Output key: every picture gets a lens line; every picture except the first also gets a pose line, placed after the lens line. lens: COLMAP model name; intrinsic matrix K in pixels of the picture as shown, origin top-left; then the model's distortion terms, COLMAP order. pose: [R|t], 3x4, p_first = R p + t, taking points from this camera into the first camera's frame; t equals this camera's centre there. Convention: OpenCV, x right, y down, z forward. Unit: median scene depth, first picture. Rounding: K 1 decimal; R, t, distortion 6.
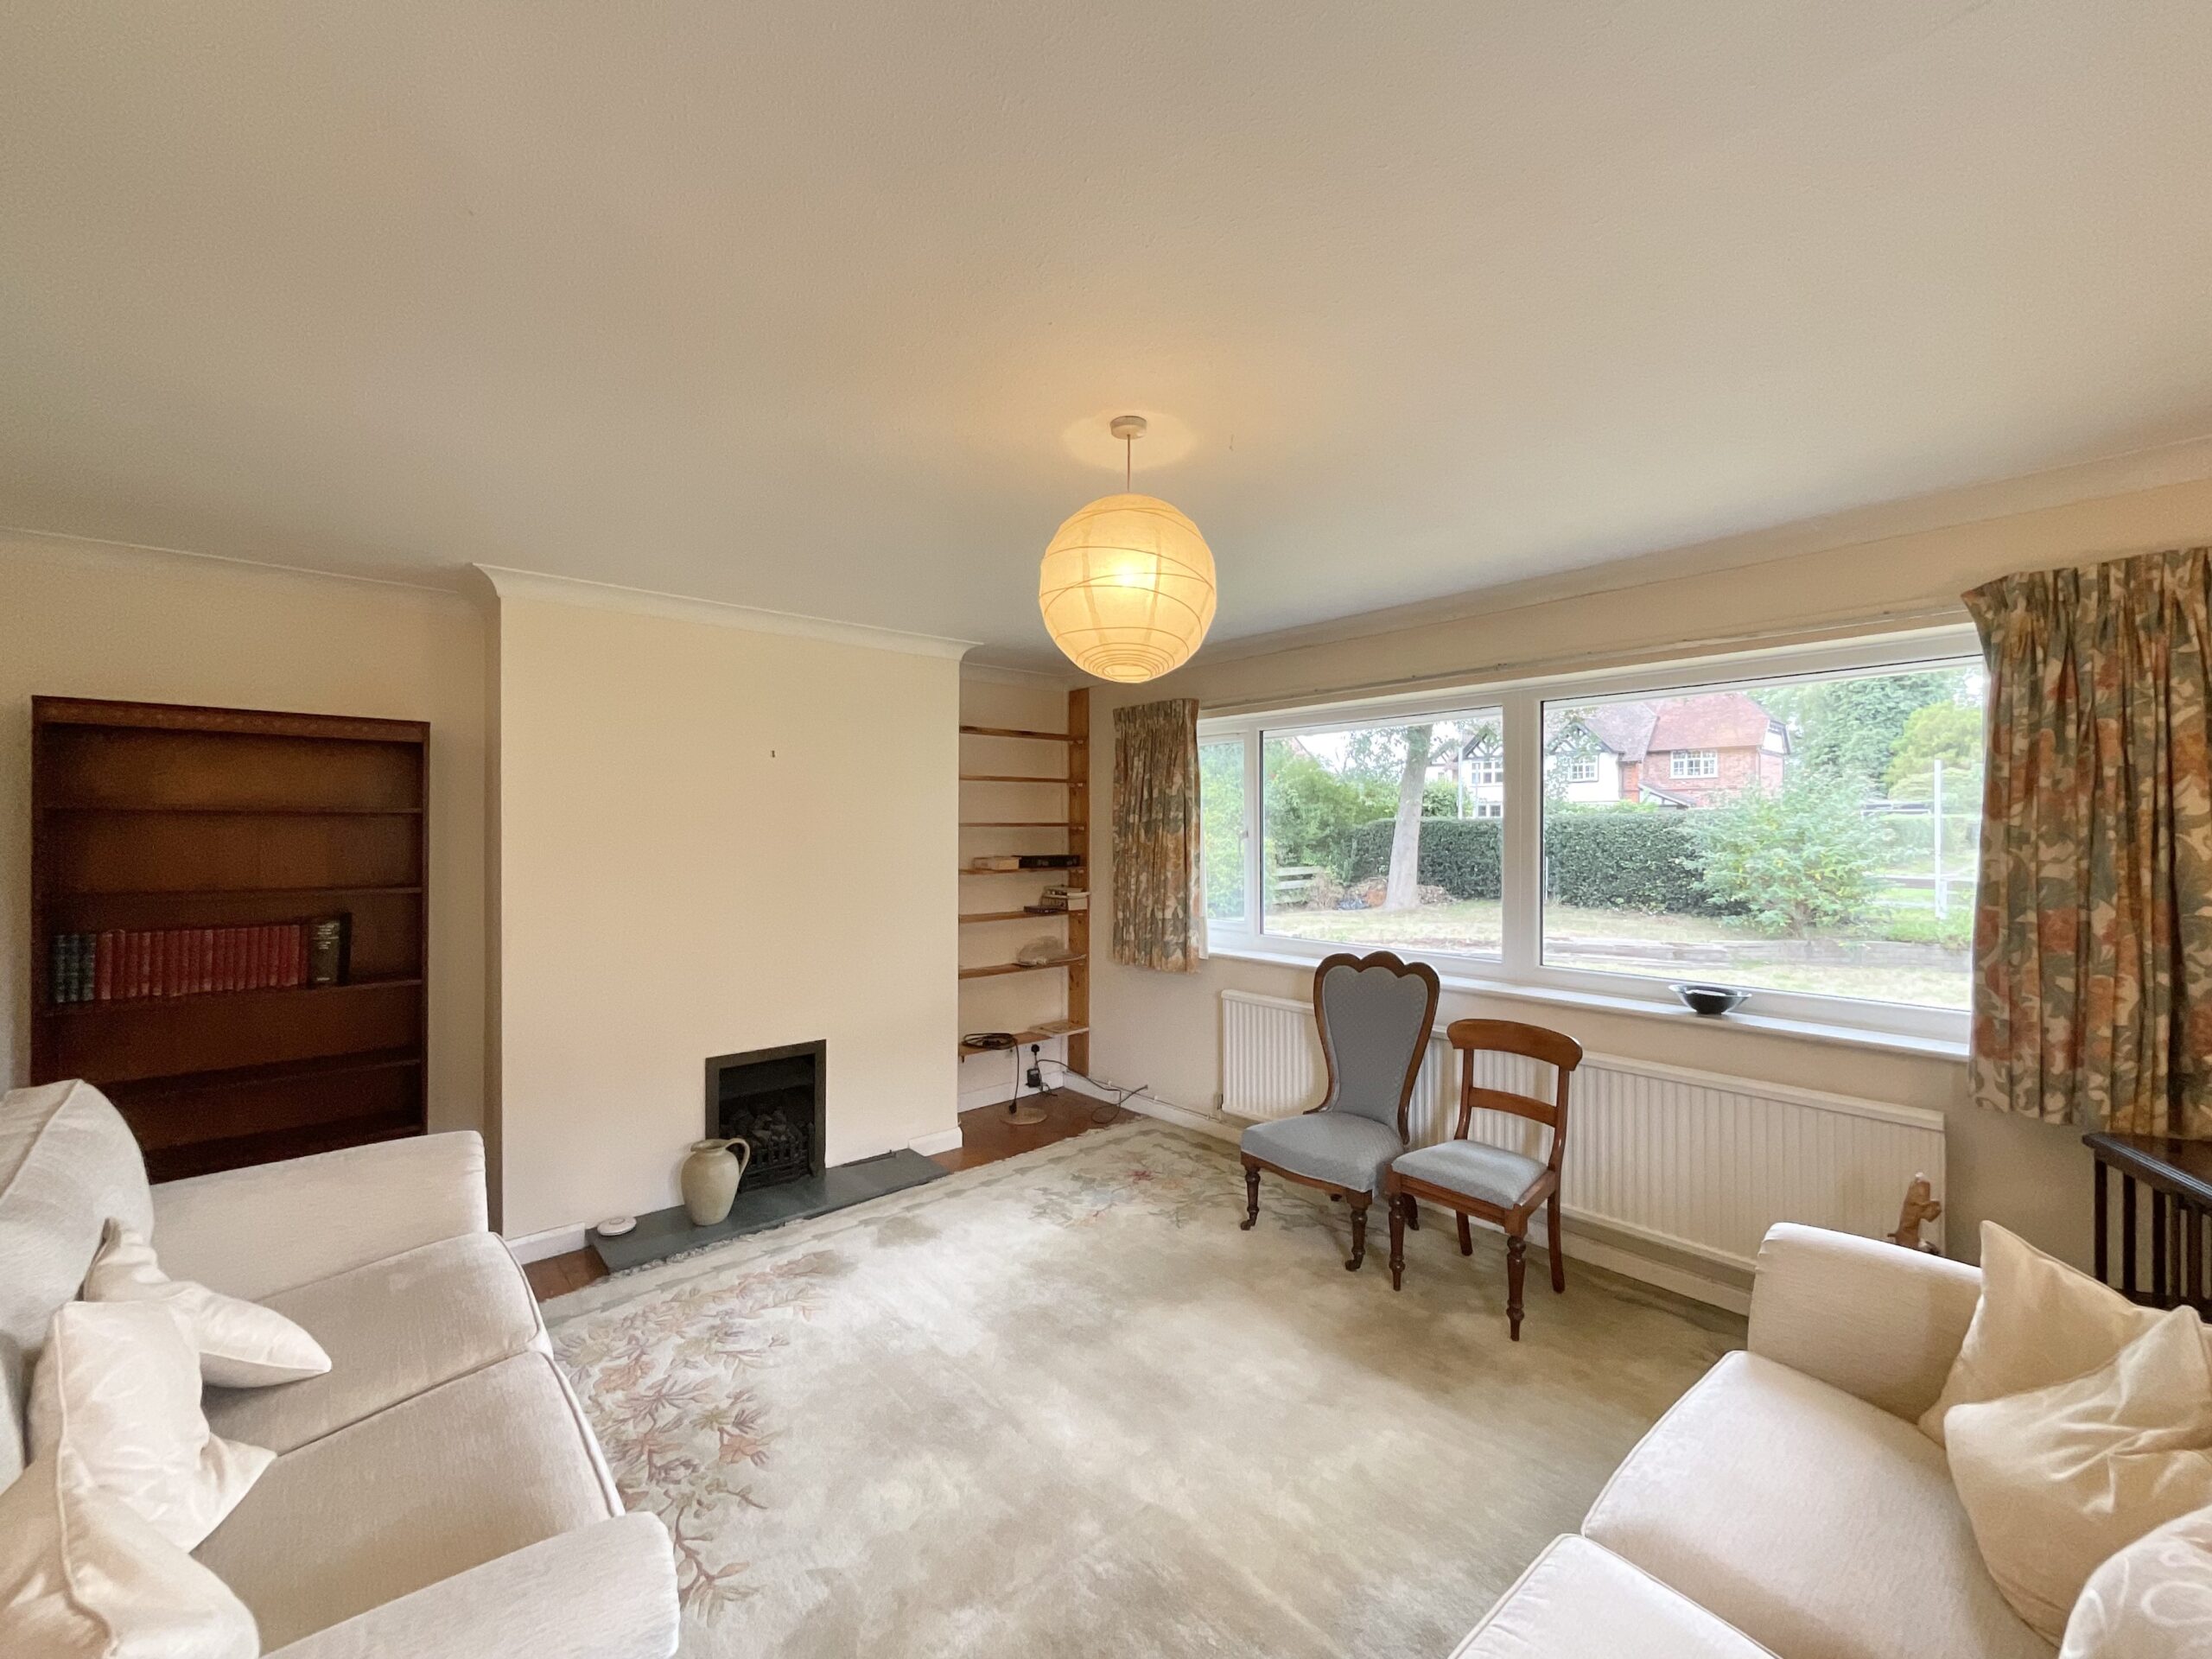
lens RADIAL K [[899.1, 0, 1106.0], [0, 899.1, 829.5], [0, 0, 1]] dist [-0.014906, 0.012697]
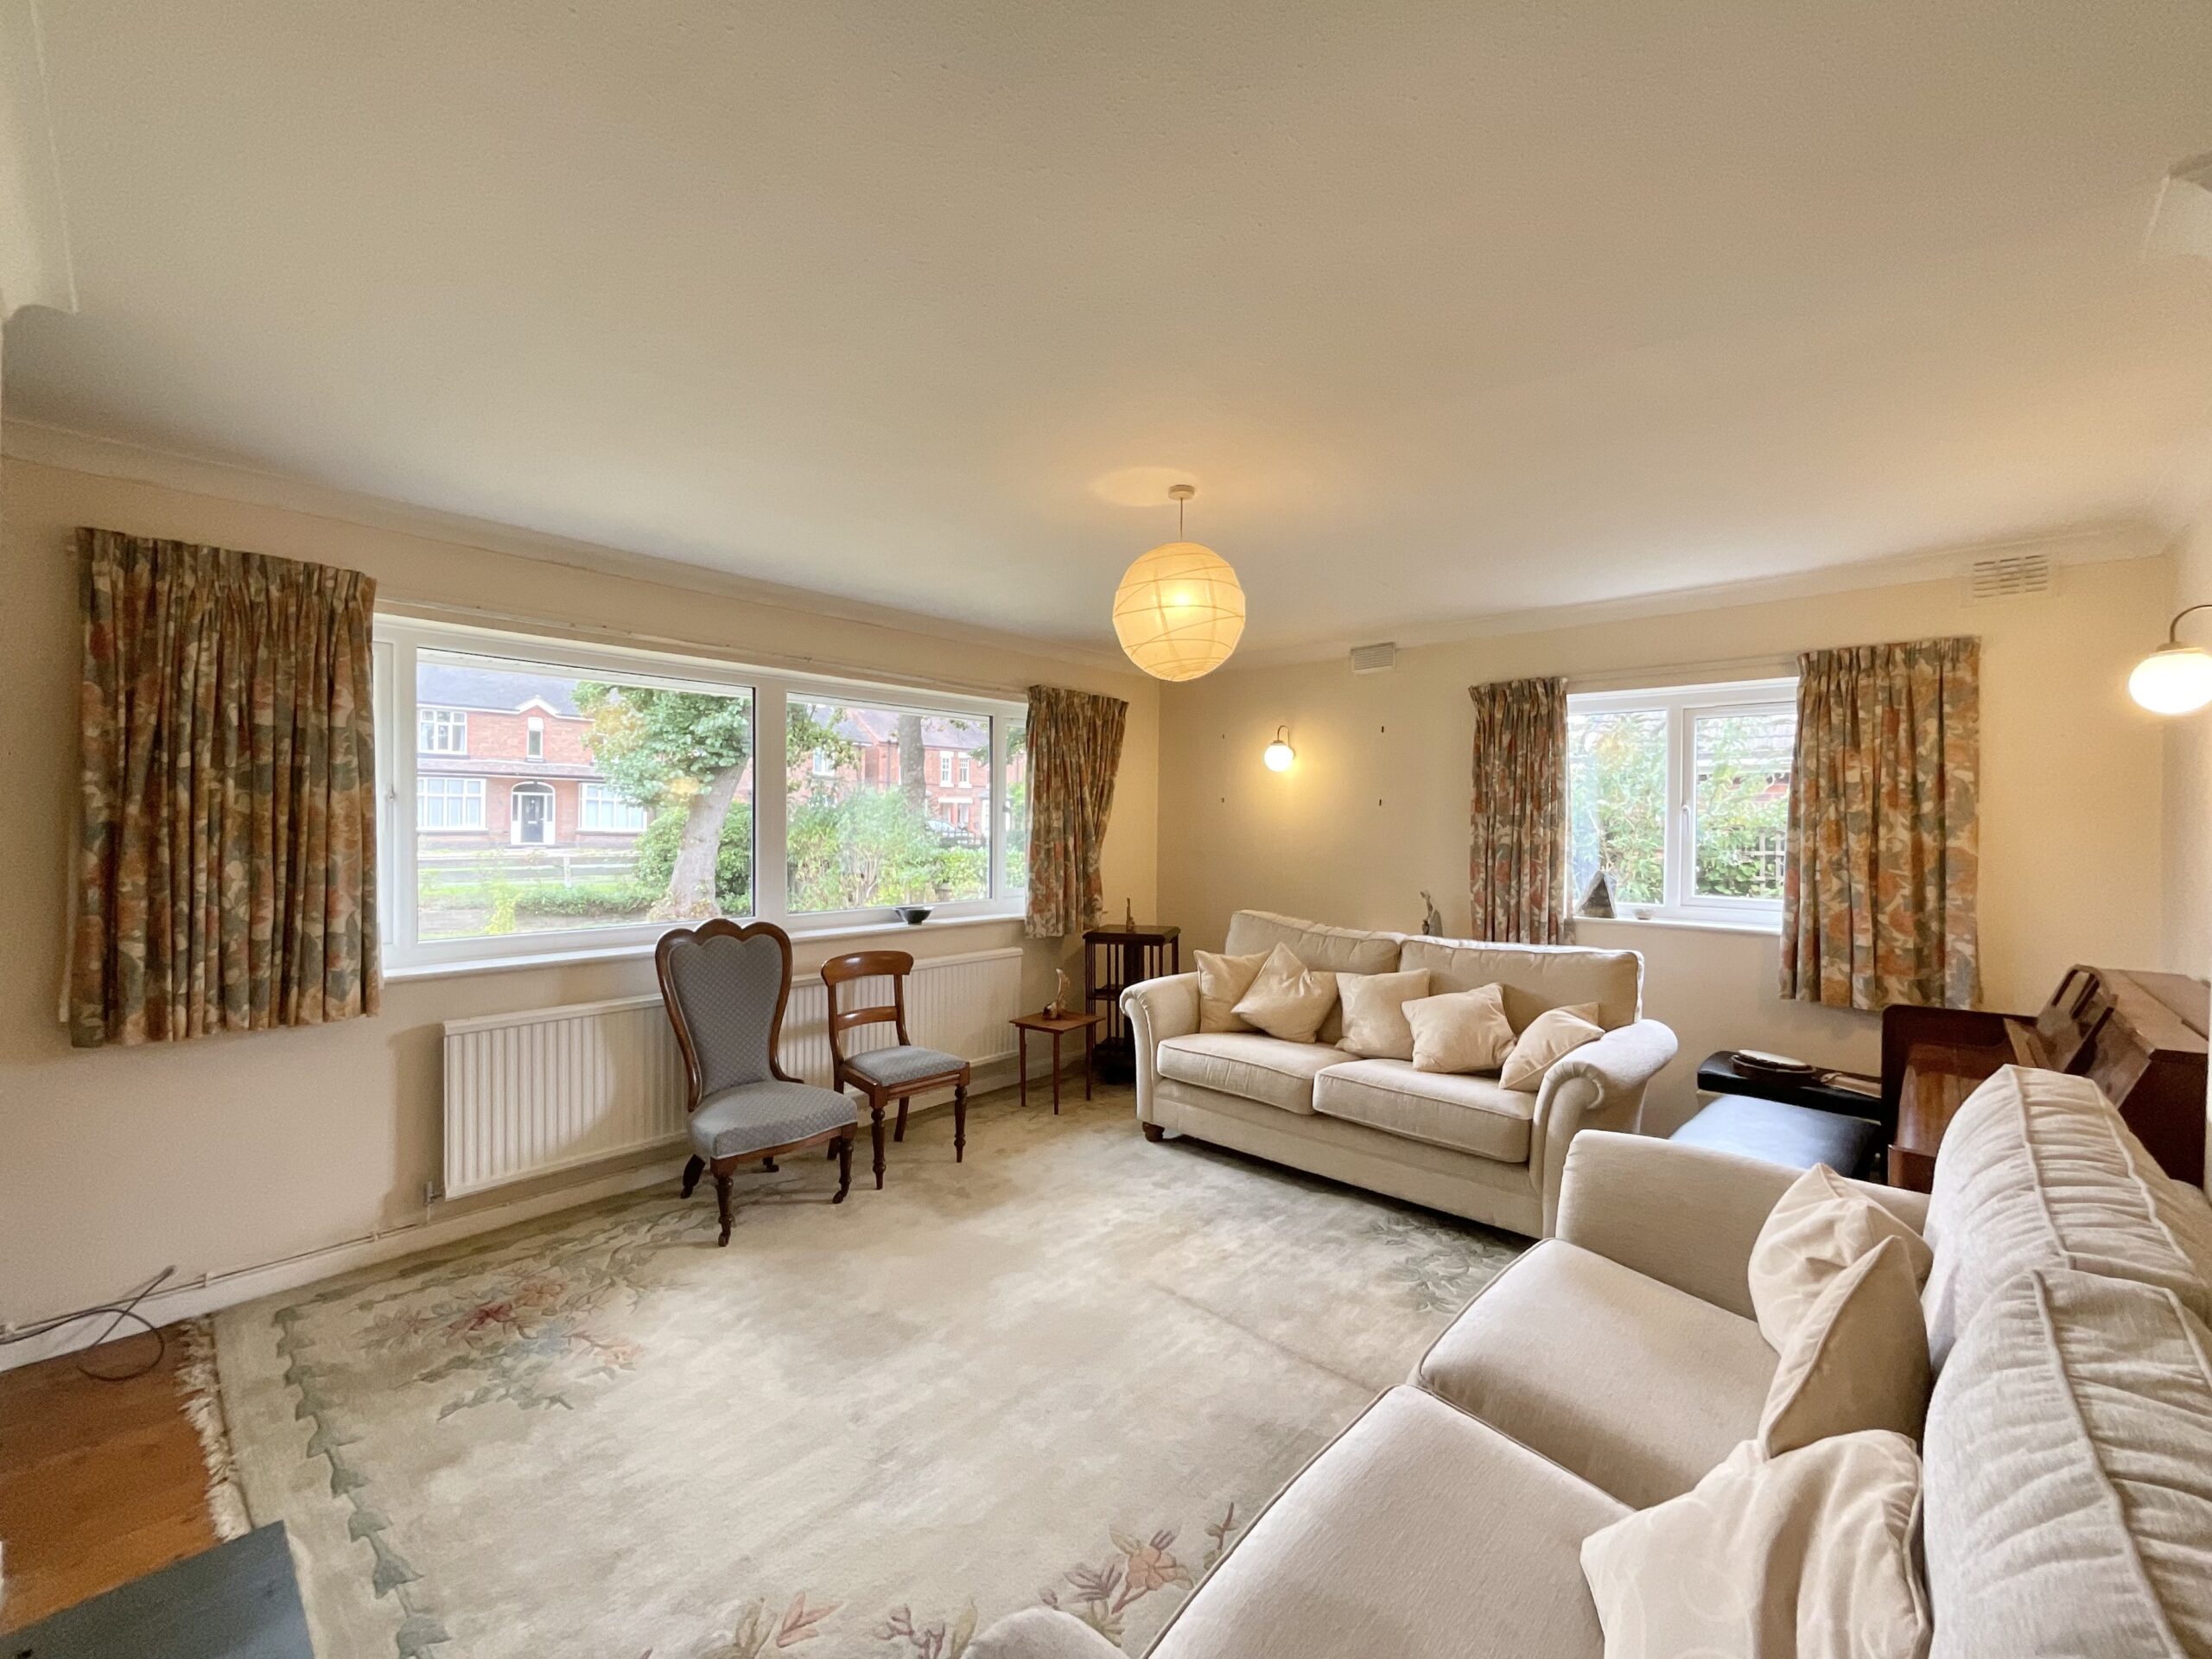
lens RADIAL K [[899.1, 0, 1106.0], [0, 899.1, 829.5], [0, 0, 1]] dist [-0.014906, 0.012697]
pose [[-0.109536, -0.008677, 0.993945, -0.694792], [-0.008932, 0.999930, 0.007745, 0.024974], [-0.993943, -0.008029, -0.109606, 0.667098]]
